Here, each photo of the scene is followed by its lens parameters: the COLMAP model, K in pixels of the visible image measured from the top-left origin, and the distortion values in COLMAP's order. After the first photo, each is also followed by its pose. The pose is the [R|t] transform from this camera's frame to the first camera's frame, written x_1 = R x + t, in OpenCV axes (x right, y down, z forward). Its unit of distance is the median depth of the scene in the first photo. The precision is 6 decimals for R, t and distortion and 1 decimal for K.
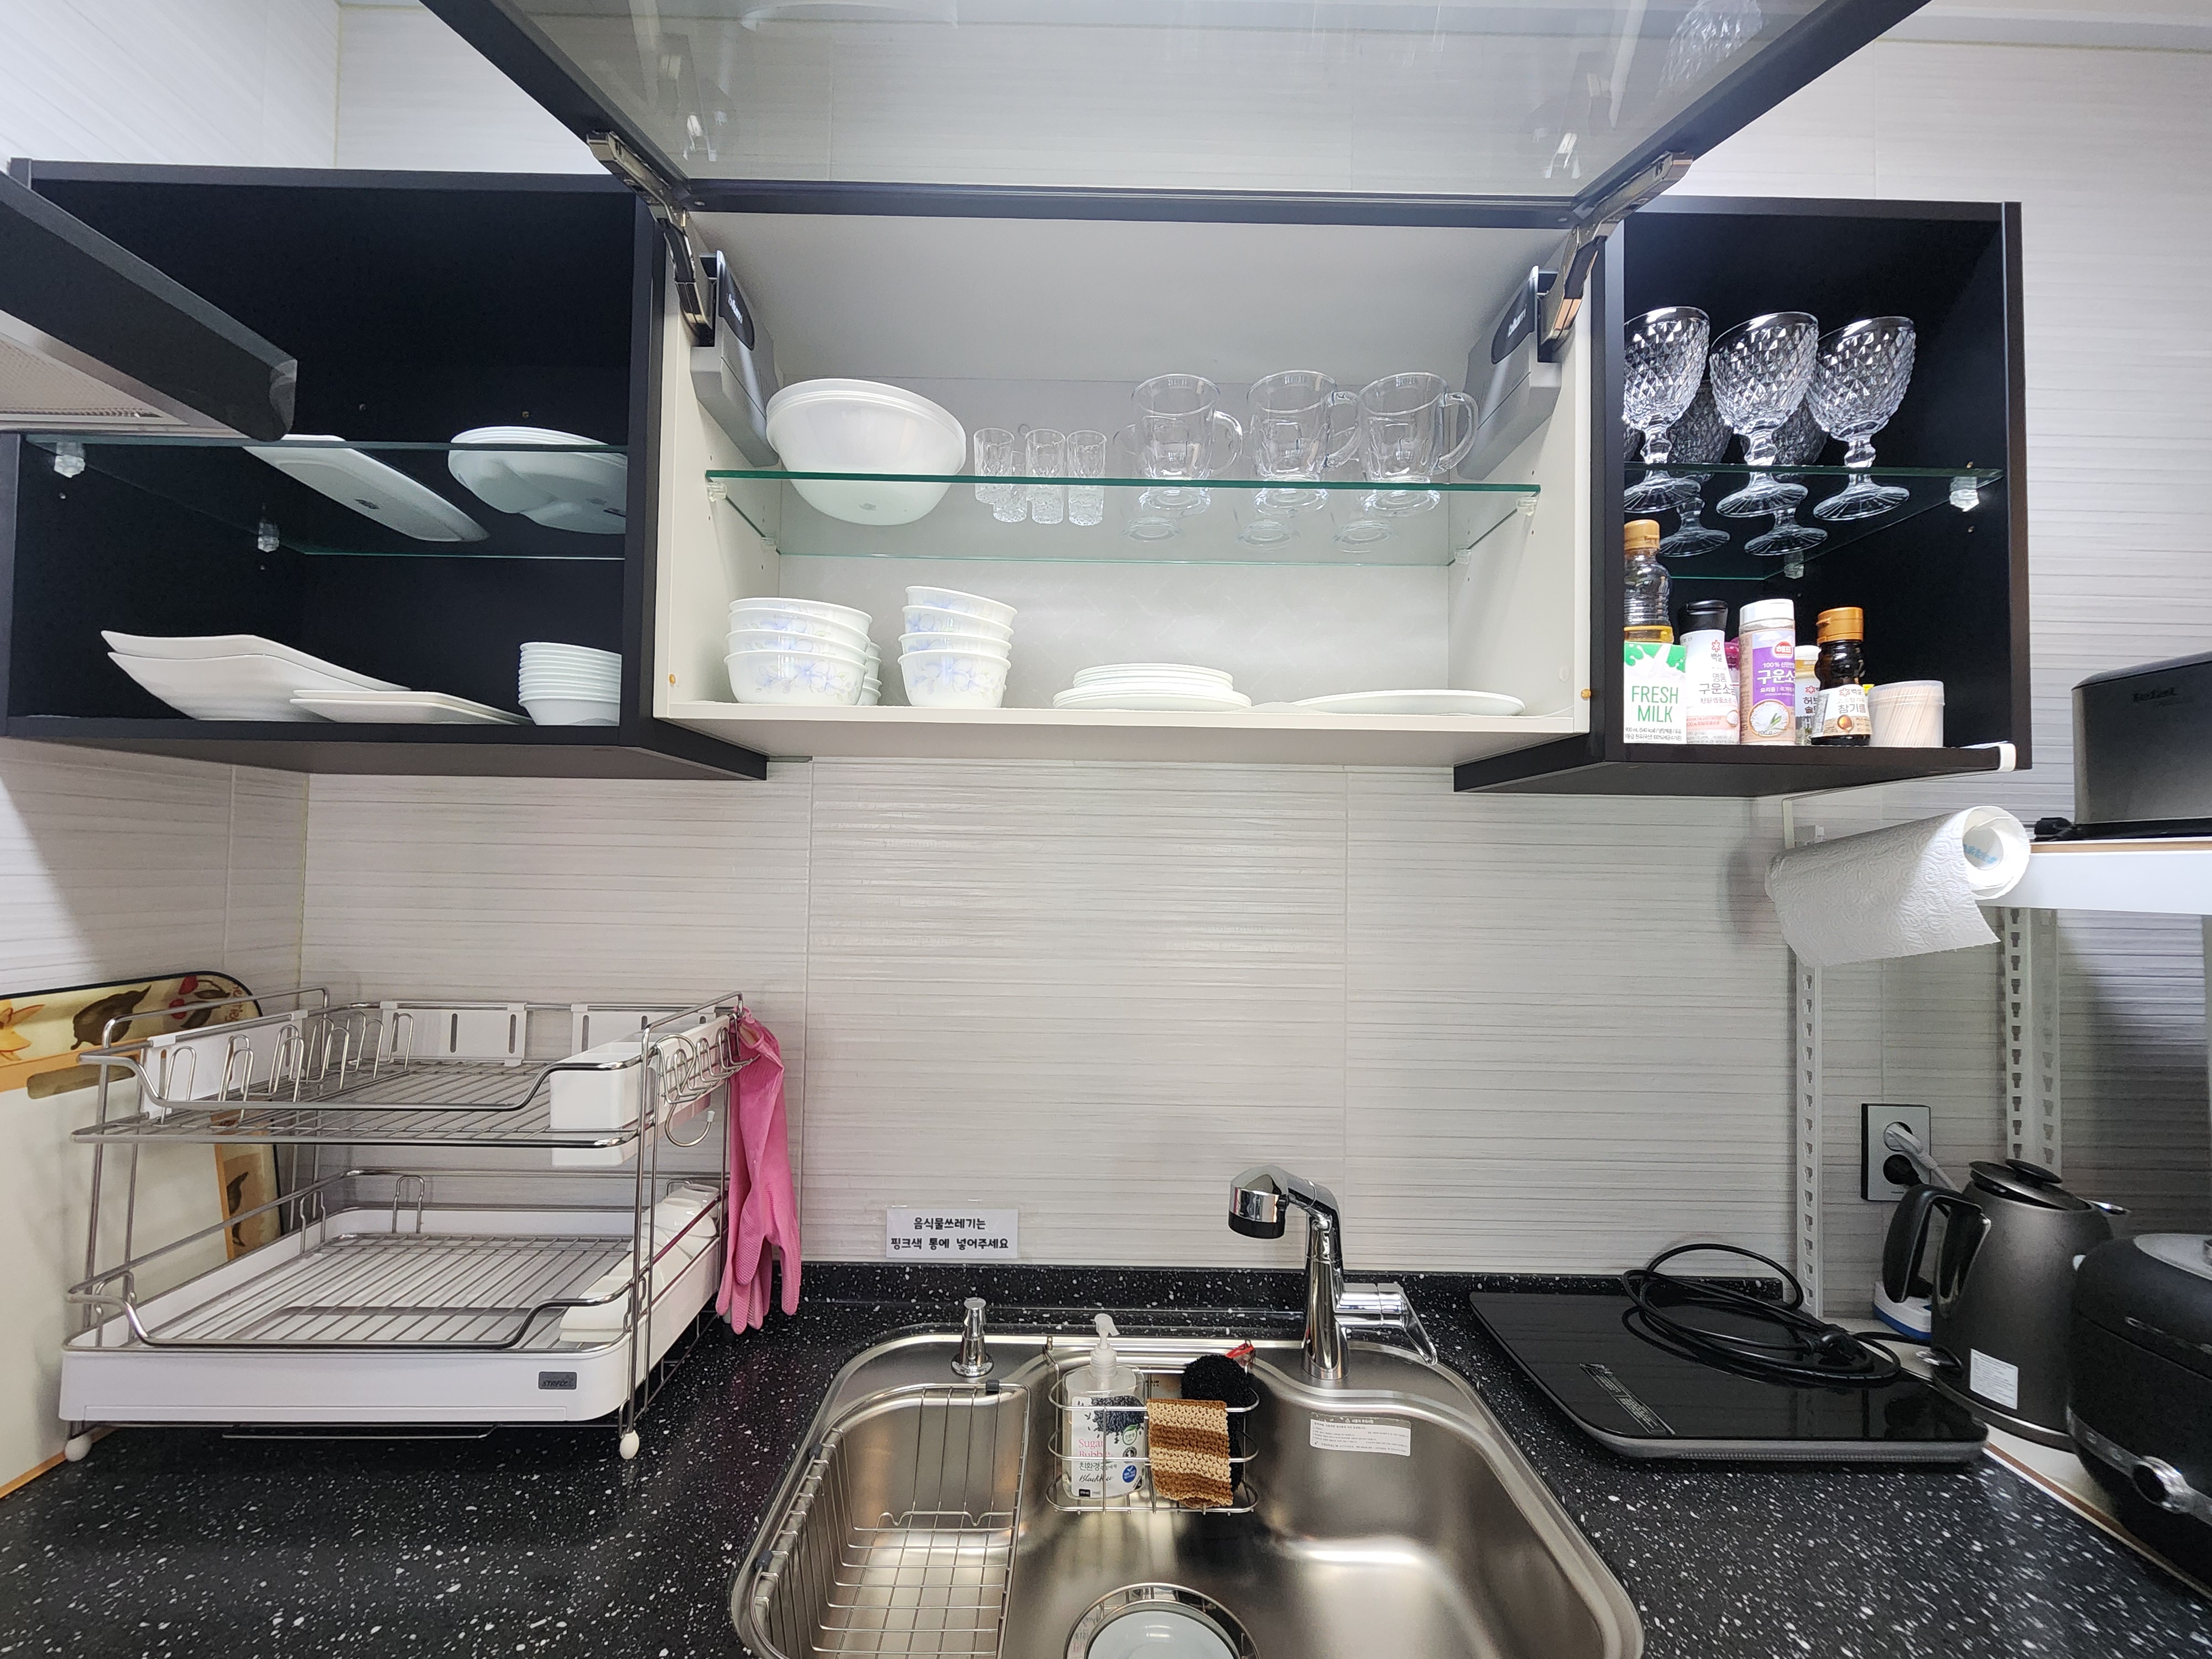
lens RADIAL K [[914.7, 0, 1099.5], [0, 914.7, 831.9], [0, 0, 1]] dist [0.003311, 0.000440]
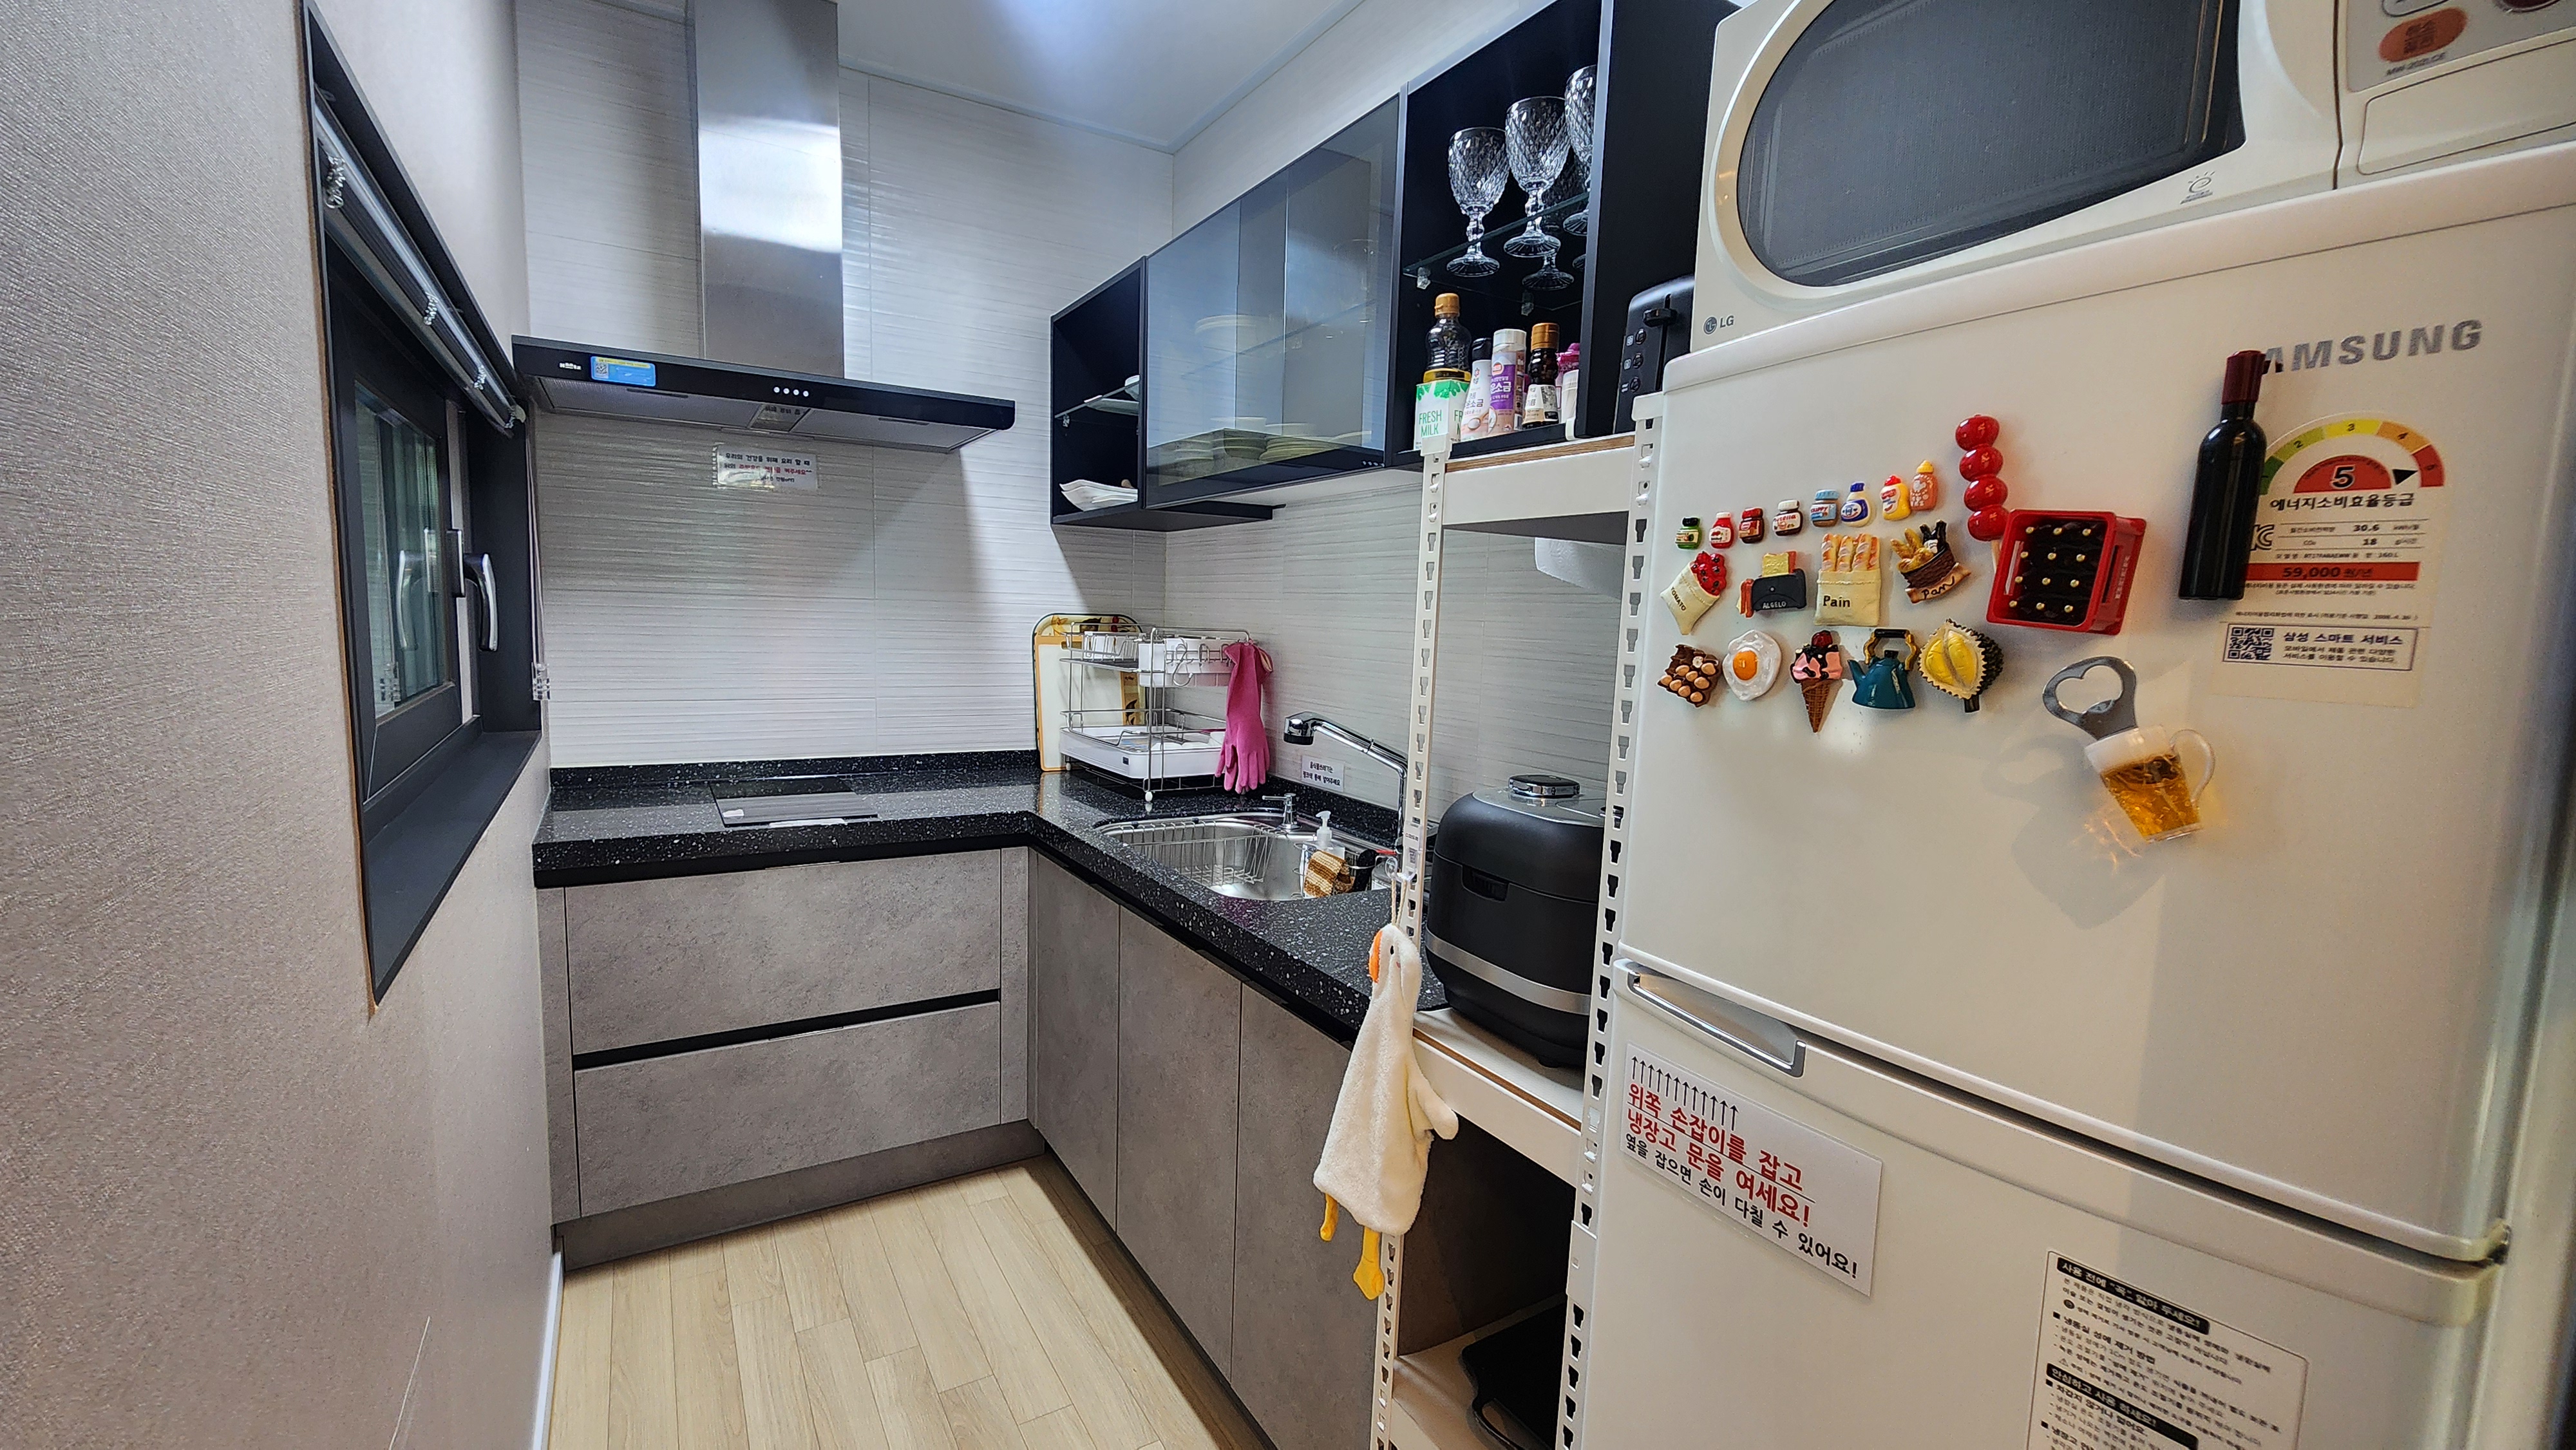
lens RADIAL K [[1067.6, 0, 1287.1], [0, 1067.6, 726.9], [0, 0, 1]] dist [0.002081, 0.000046]
pose [[0.513043, 0.091676, -0.853453, 1.840377], [0.008817, 0.993665, 0.112038, 0.142024], [0.858318, -0.065005, 0.508984, -0.115393]]
